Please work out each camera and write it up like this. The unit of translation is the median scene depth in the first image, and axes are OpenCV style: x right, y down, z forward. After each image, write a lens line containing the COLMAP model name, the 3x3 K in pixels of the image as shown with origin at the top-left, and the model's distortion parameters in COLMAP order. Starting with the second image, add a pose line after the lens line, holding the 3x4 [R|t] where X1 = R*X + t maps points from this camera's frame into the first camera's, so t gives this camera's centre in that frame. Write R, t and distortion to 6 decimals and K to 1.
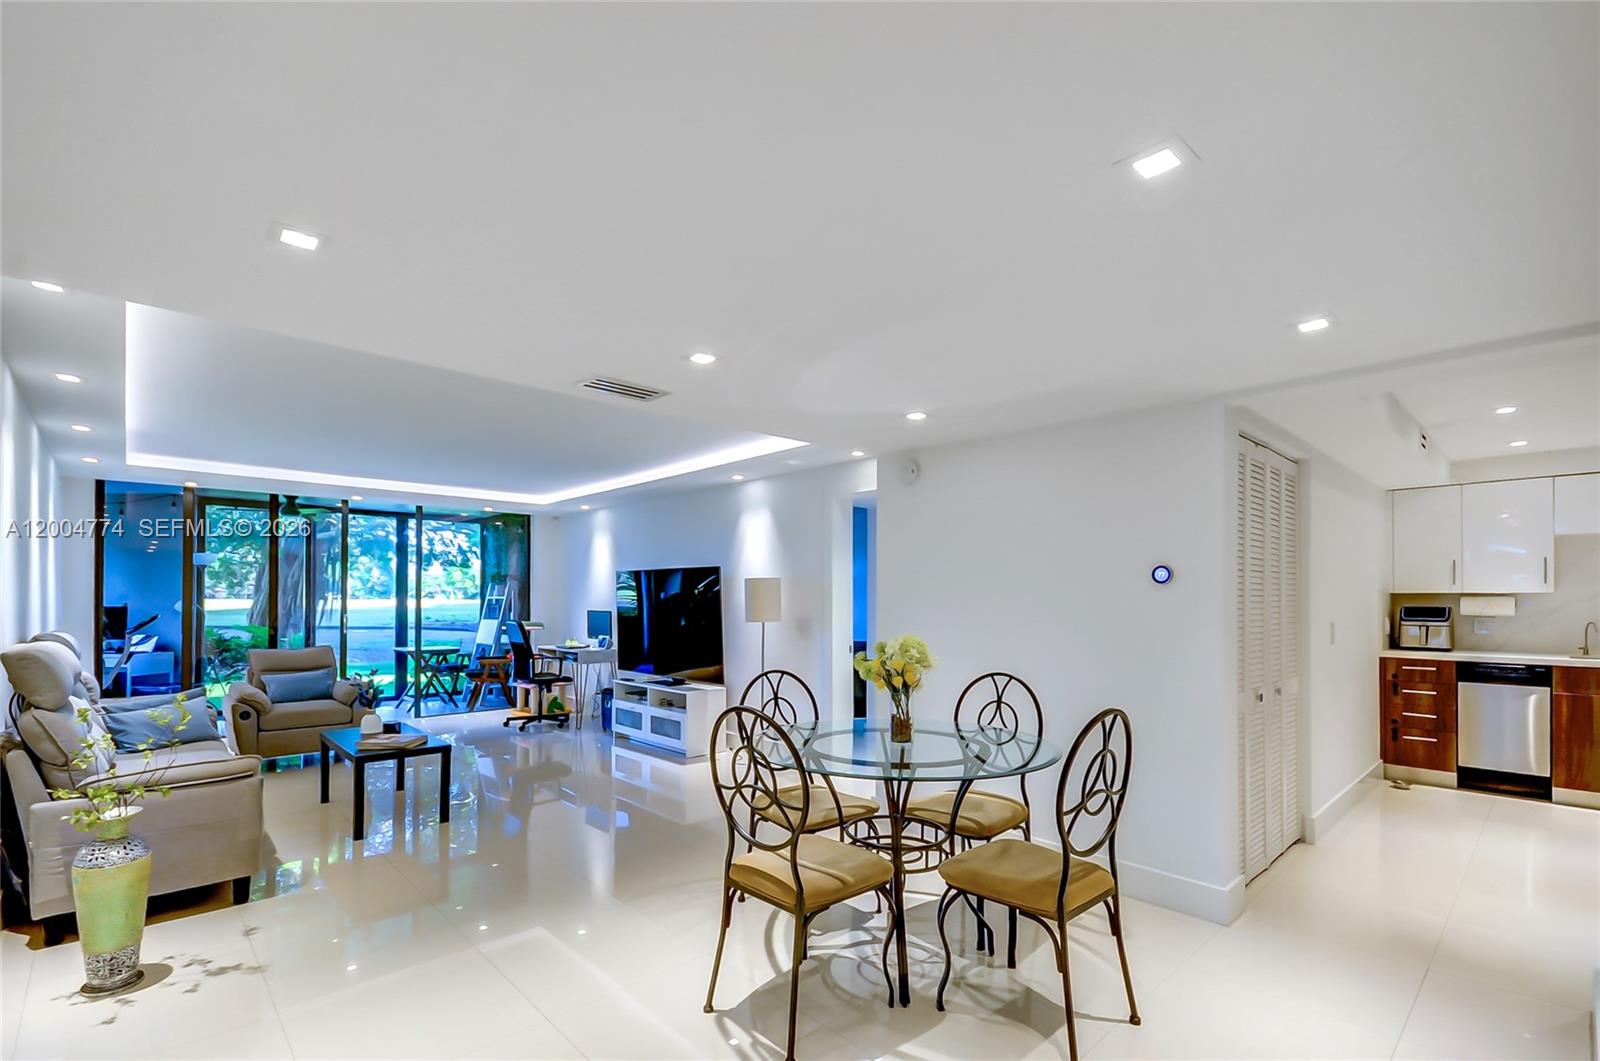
lens RADIAL K [[702.2, 0, 836.9], [0, 702.2, 594.8], [0, 0, 1]] dist [0.011006, -0.007018]
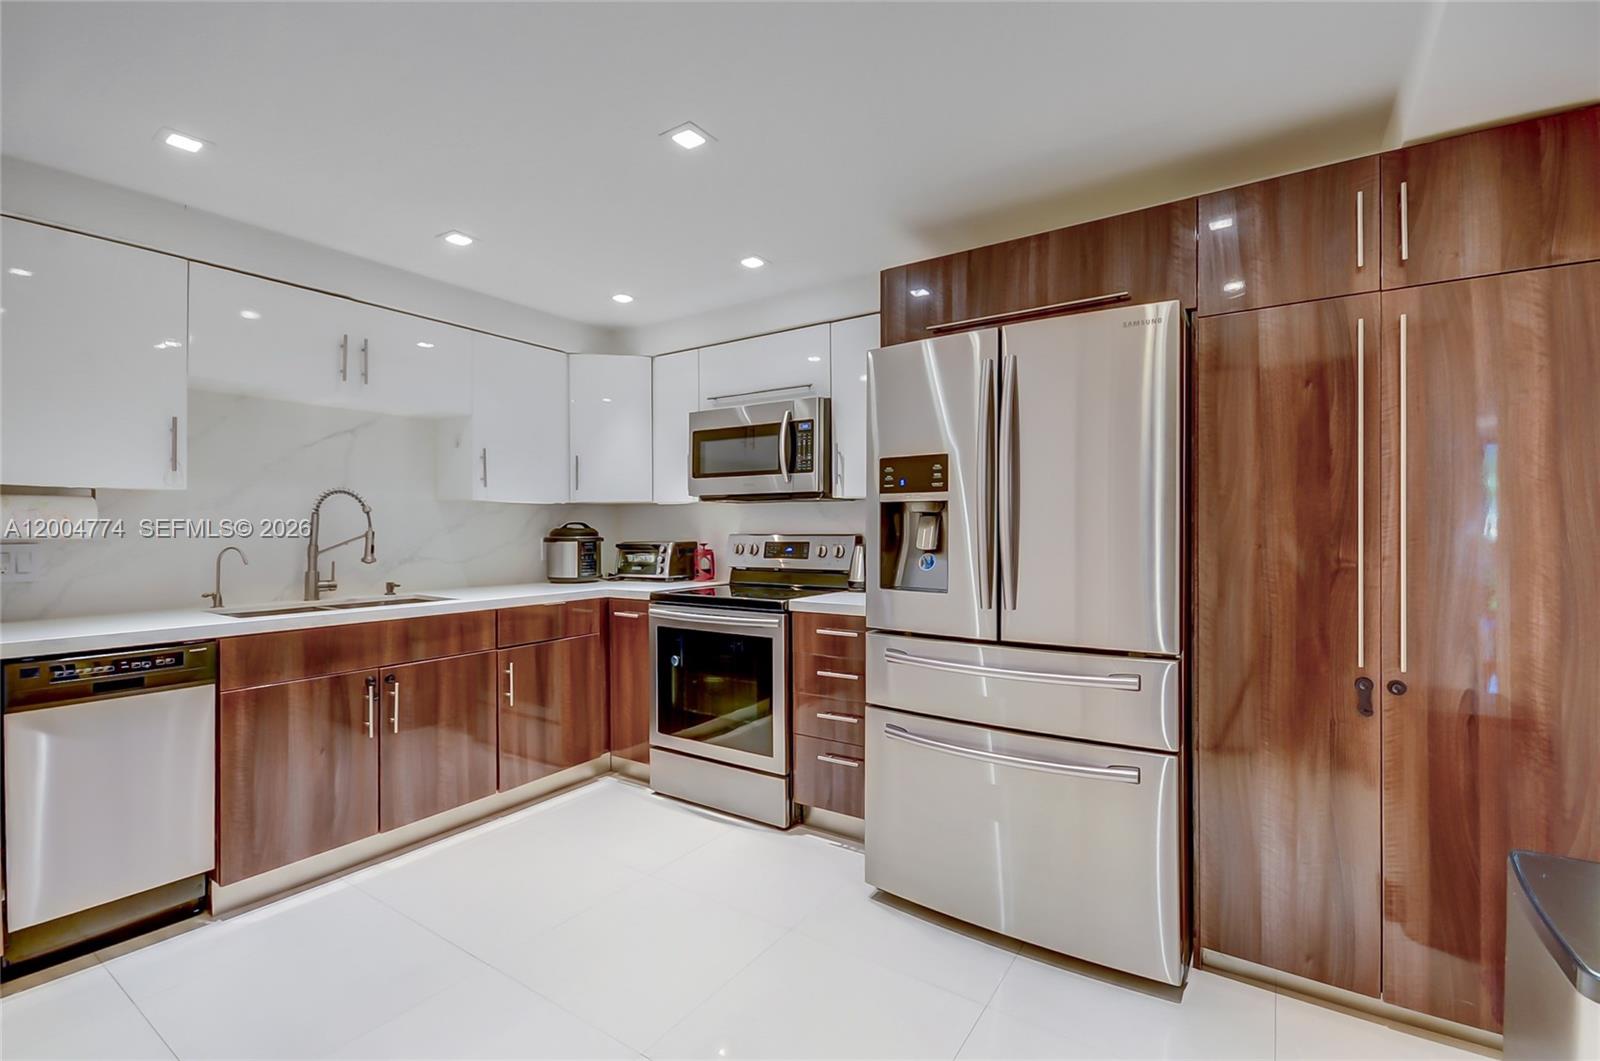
lens RADIAL K [[702.2, 0, 799.2], [0, 702.2, 525.4], [0, 0, 1]] dist [0.011006, -0.007018]
pose [[-0.205559, 0.003980, 0.978637, 0.413019], [-0.004110, 0.999979, -0.004931, 0.021359], [-0.978636, -0.005036, -0.205539, 0.642210]]
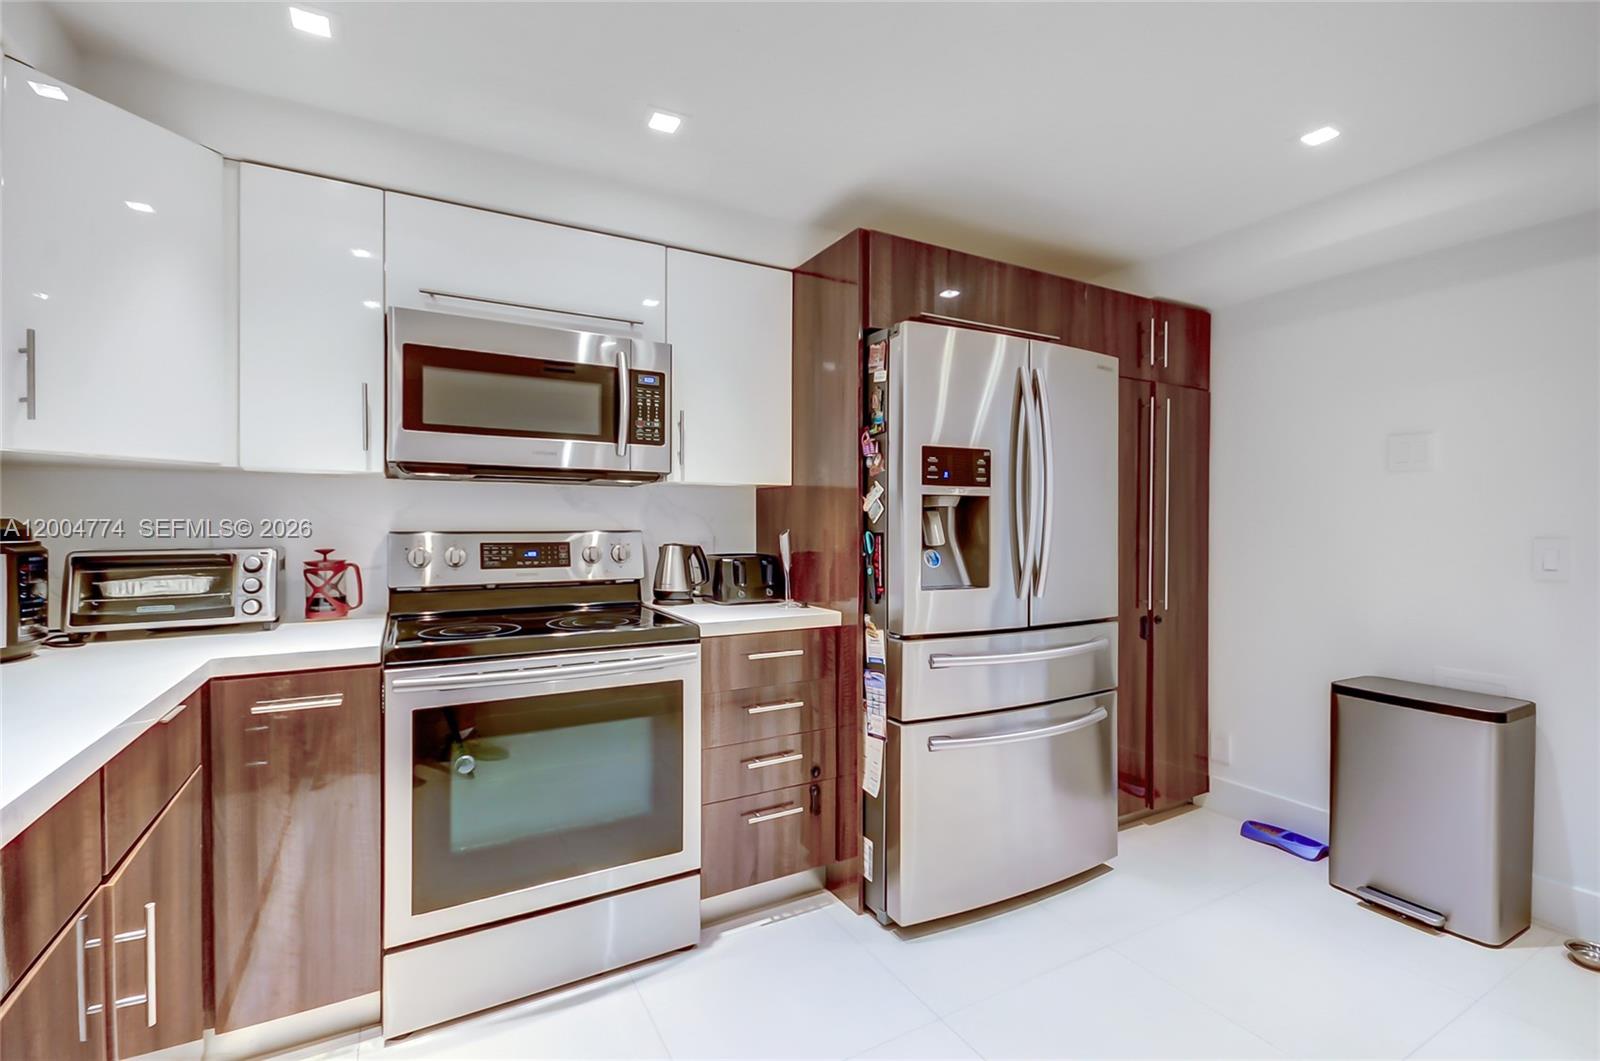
lens RADIAL K [[702.2, 0, 789.4], [0, 702.2, 525.0], [0, 0, 1]] dist [0.011006, -0.007018]
pose [[-0.964158, -0.004041, 0.265298, 0.807569], [-0.005015, 0.999983, -0.002994, 0.023372], [-0.265282, -0.004217, -0.964162, 0.909607]]
